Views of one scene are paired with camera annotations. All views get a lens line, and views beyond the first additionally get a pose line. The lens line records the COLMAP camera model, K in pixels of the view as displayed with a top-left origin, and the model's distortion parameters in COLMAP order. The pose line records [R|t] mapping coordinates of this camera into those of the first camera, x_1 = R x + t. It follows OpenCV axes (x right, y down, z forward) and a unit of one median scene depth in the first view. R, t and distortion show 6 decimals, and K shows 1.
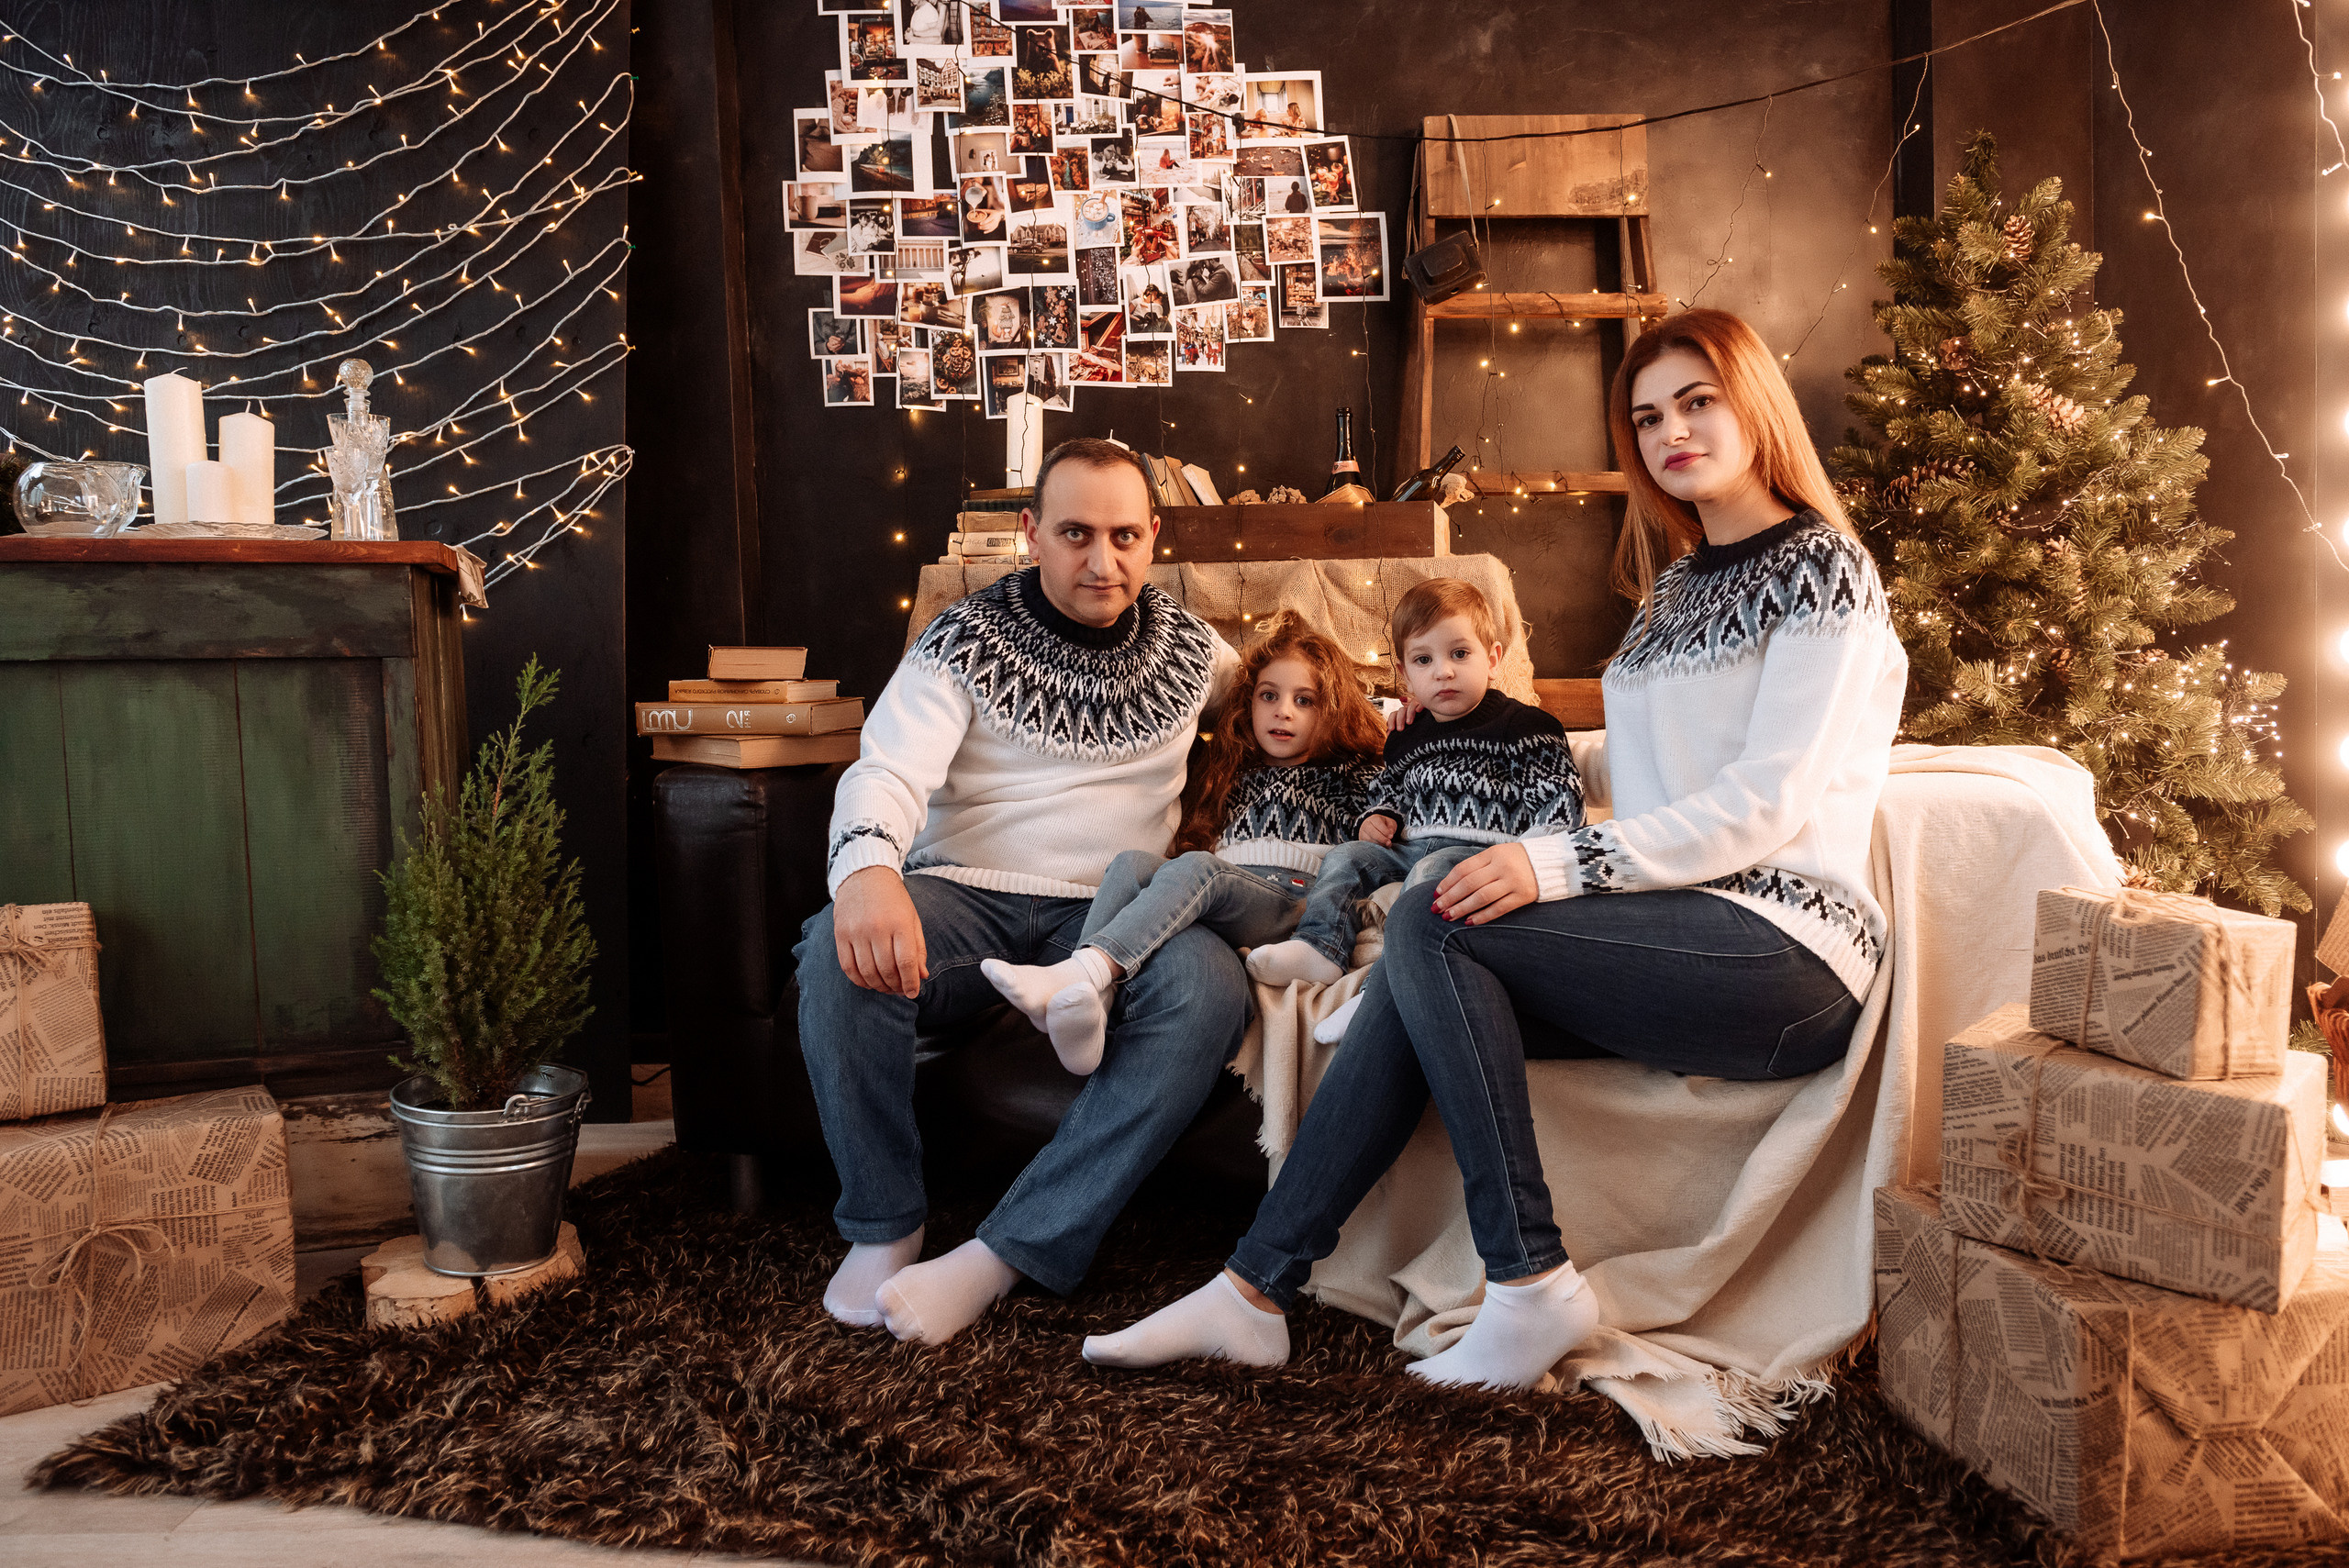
lens RADIAL K [[1643.6, 0, 1184.0], [0, 1643.6, 745.5], [0, 0, 1]] dist [0.007605, -0.007184]
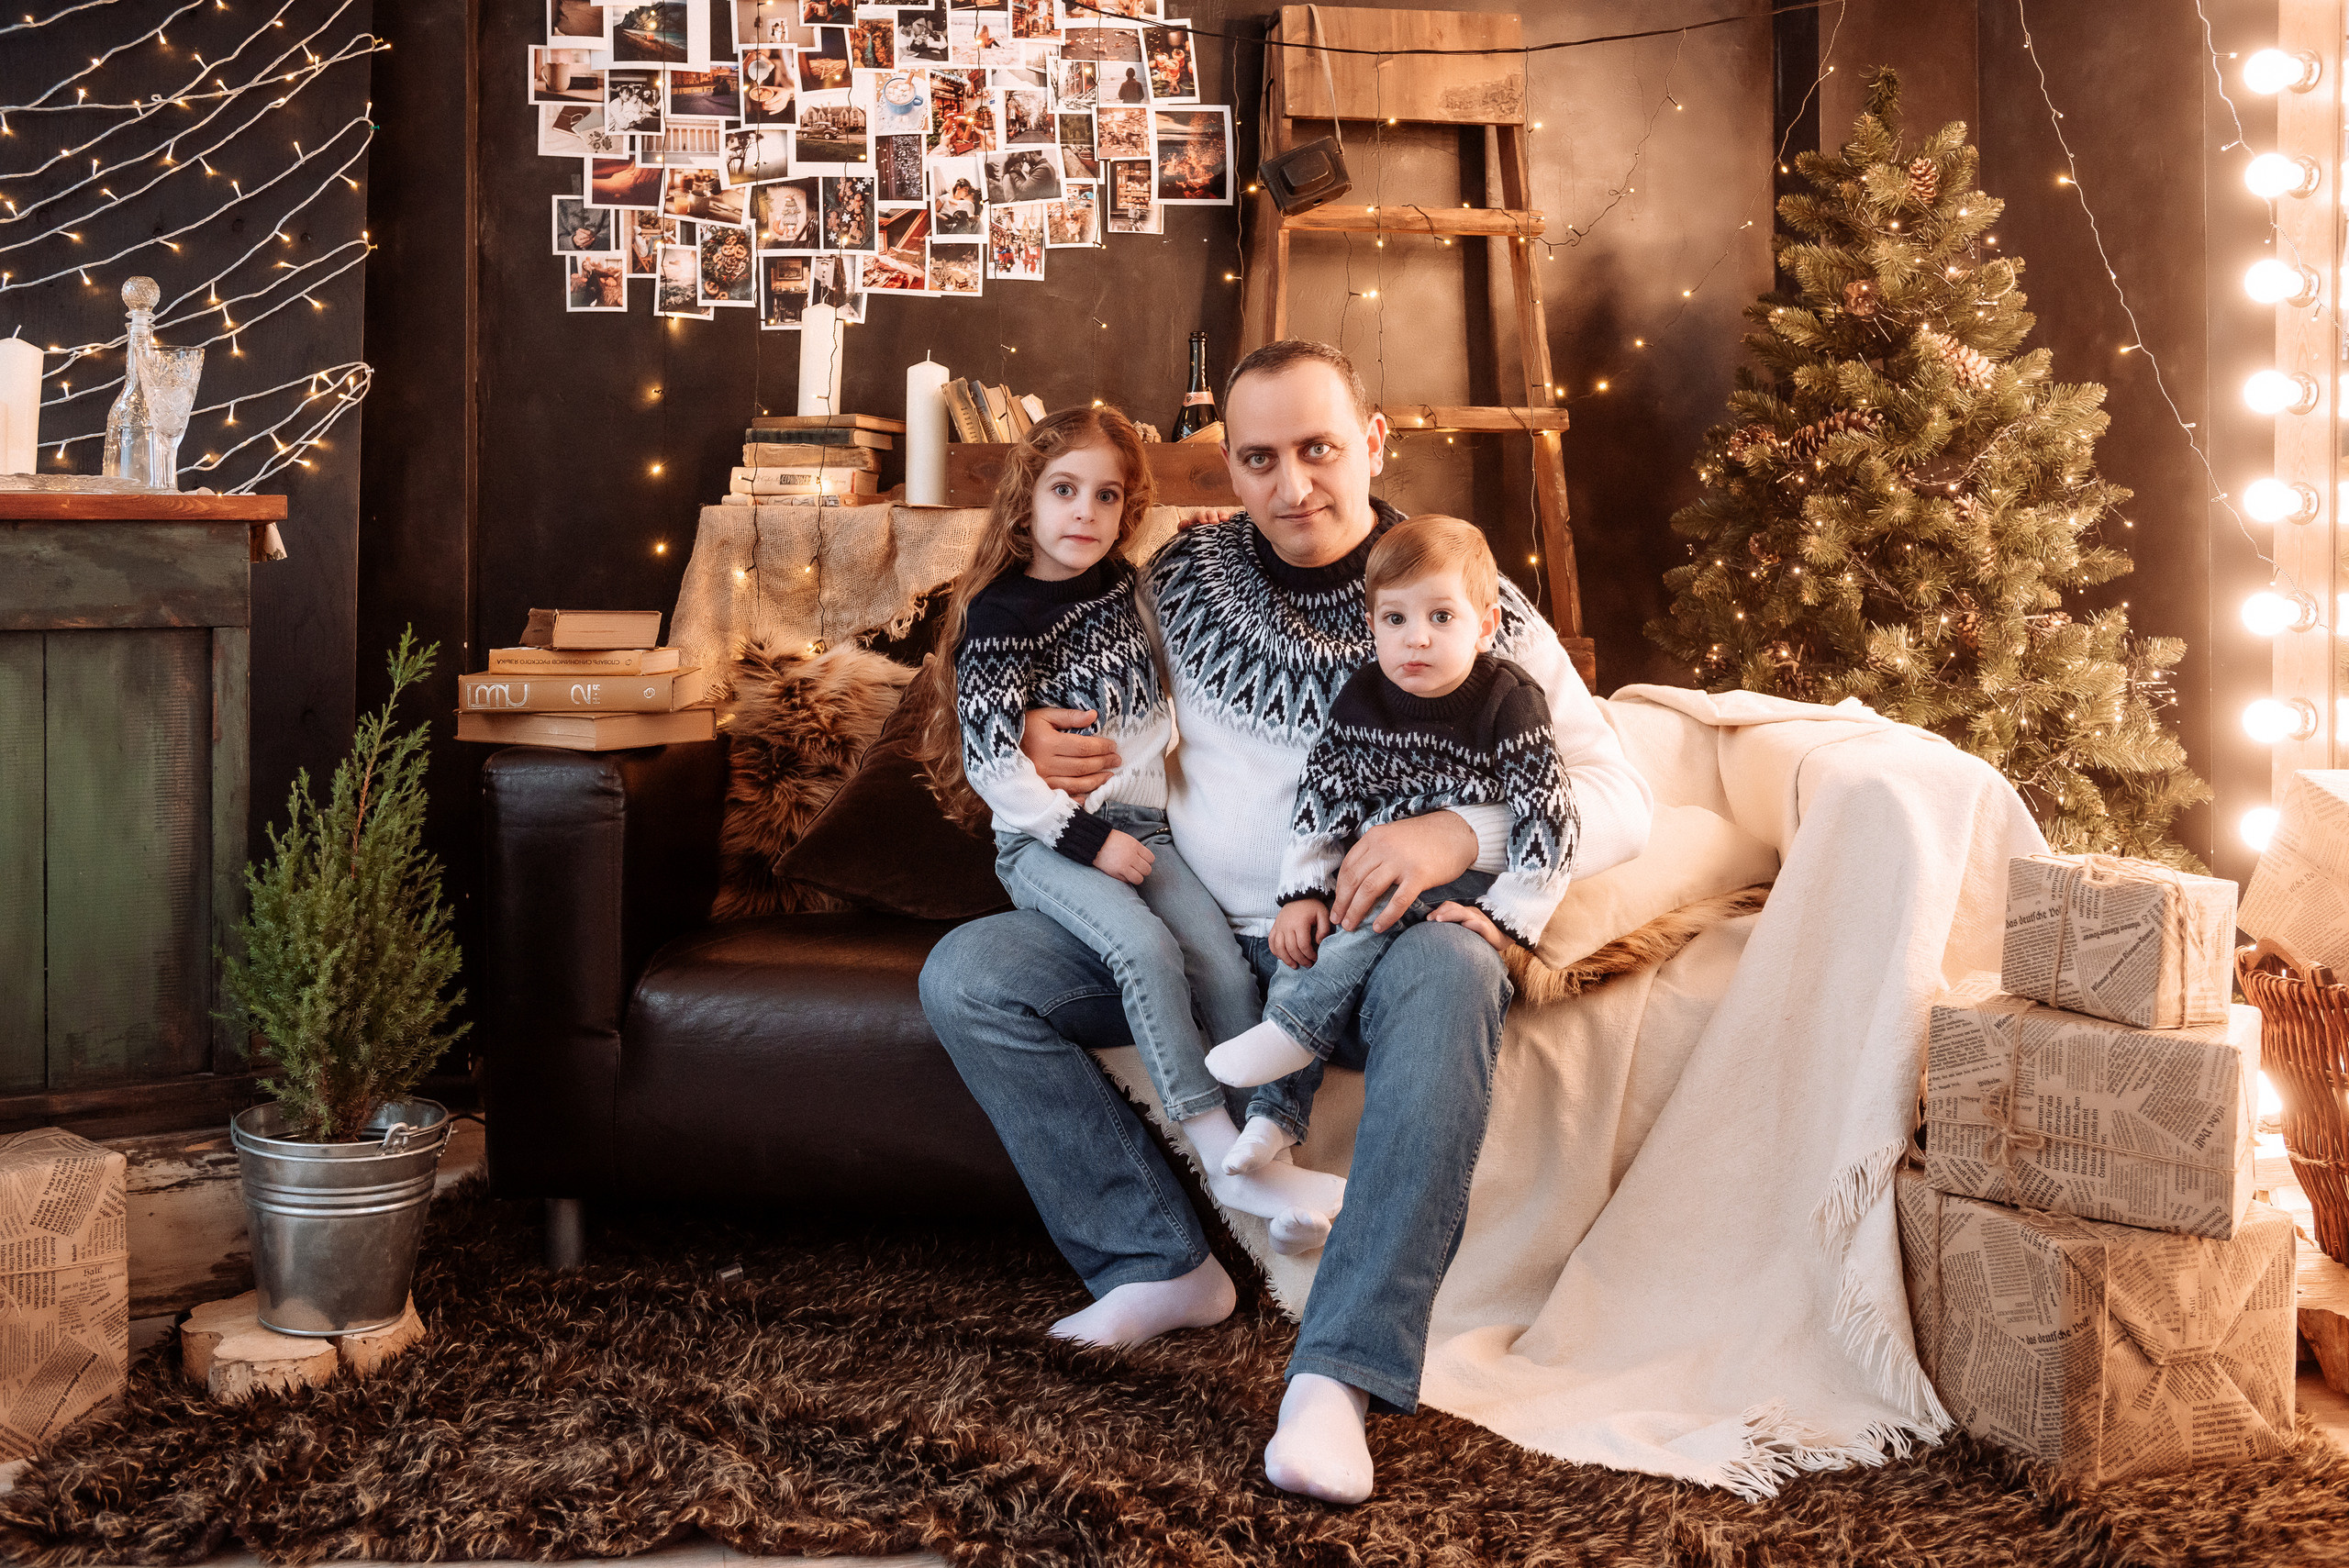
lens RADIAL K [[2235.8, 0, 1102.2], [0, 2235.8, 647.9], [0, 0, 1]] dist [-0.019697, 0.003670]
pose [[0.987060, -0.001327, 0.160344, -0.157928], [0.005722, 0.999620, -0.026953, -0.006024], [-0.160248, 0.027522, 0.986693, -0.175527]]
